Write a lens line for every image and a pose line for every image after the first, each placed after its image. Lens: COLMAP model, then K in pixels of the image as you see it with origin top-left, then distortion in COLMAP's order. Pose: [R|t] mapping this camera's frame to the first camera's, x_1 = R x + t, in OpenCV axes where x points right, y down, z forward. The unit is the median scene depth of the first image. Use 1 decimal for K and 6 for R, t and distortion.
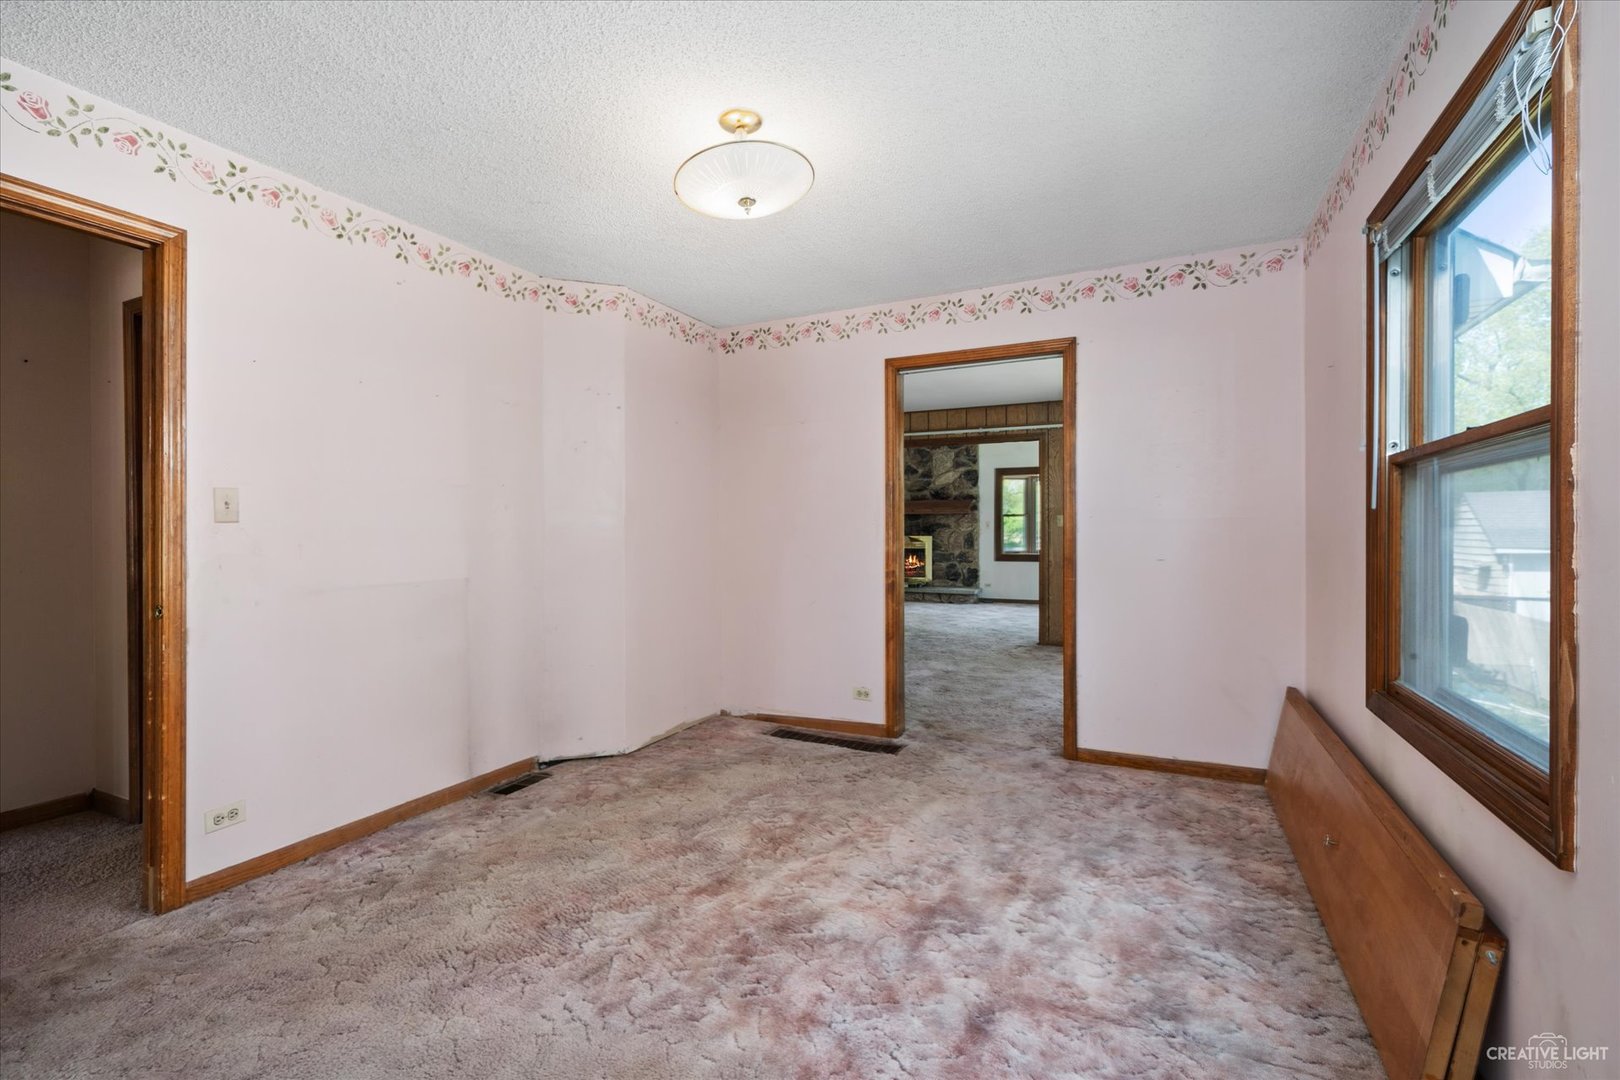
lens RADIAL K [[715.1, 0, 807.3], [0, 715.1, 540.6], [0, 0, 1]] dist [0.001225, -0.000571]
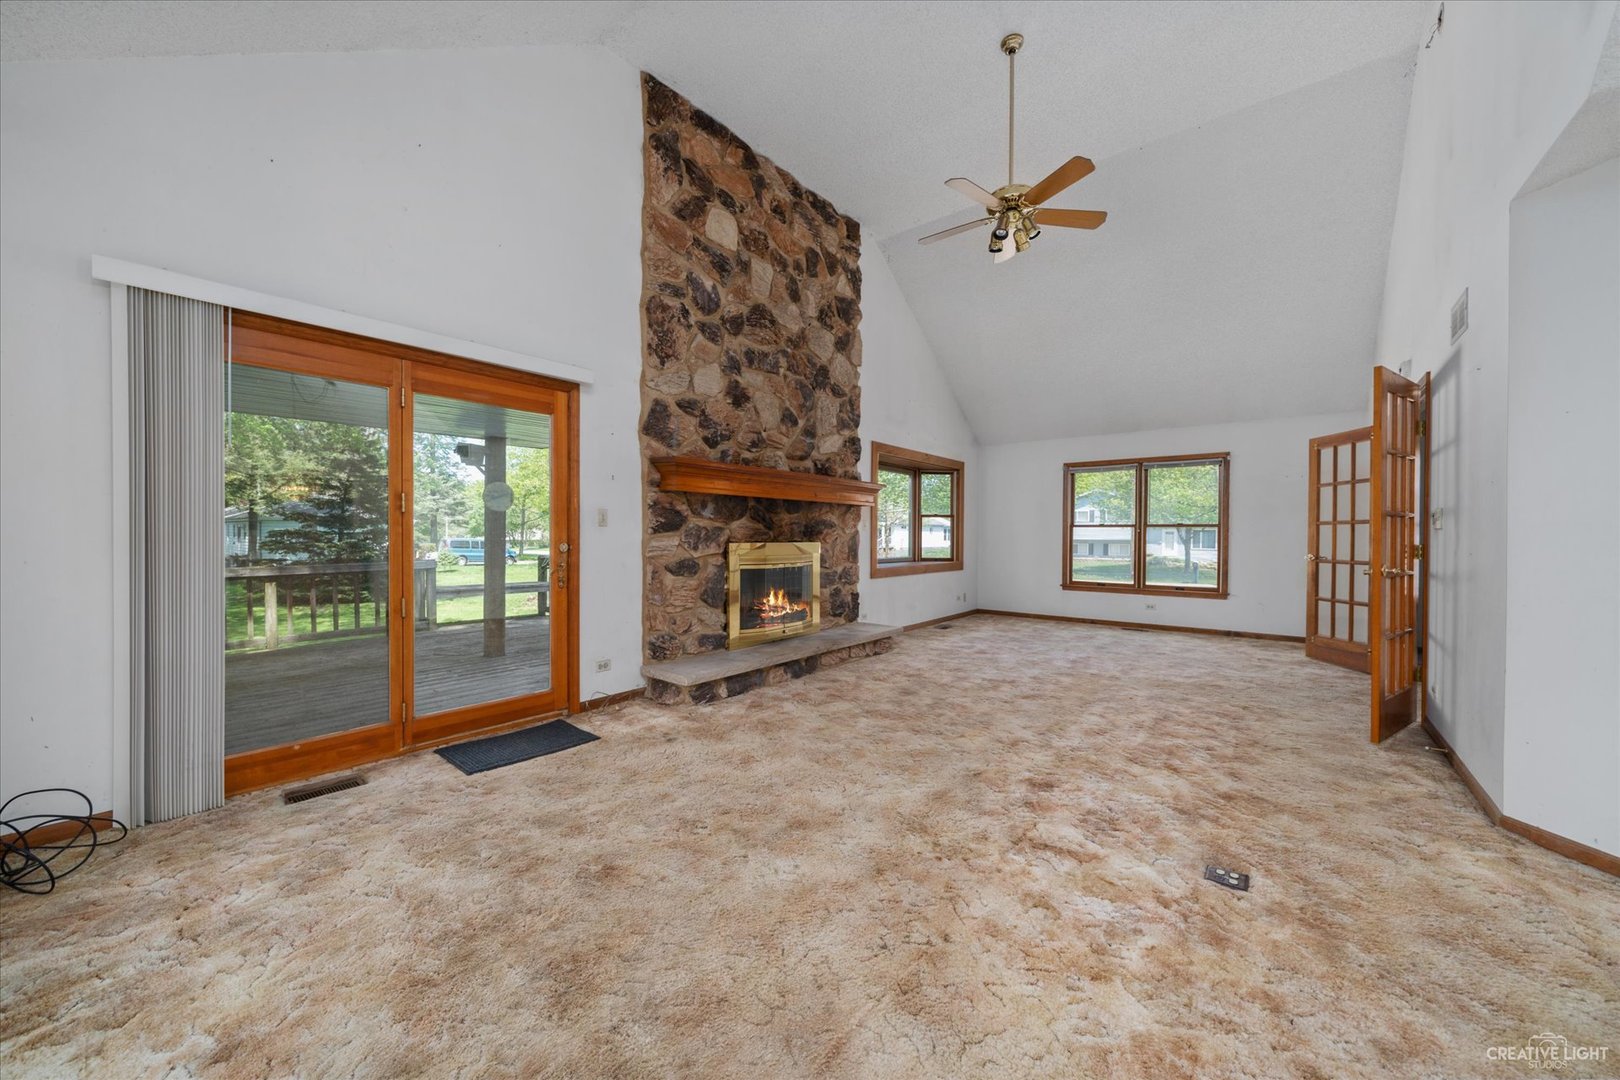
lens RADIAL K [[593.0, 0, 810.7], [0, 593.0, 536.6], [0, 0, 1]] dist [-0.001939, -0.000502]
pose [[0.221770, -0.002186, 0.975096, -0.284639], [0.001870, 0.999997, 0.001817, -0.011914], [-0.975097, 0.001420, 0.221774, 0.913045]]
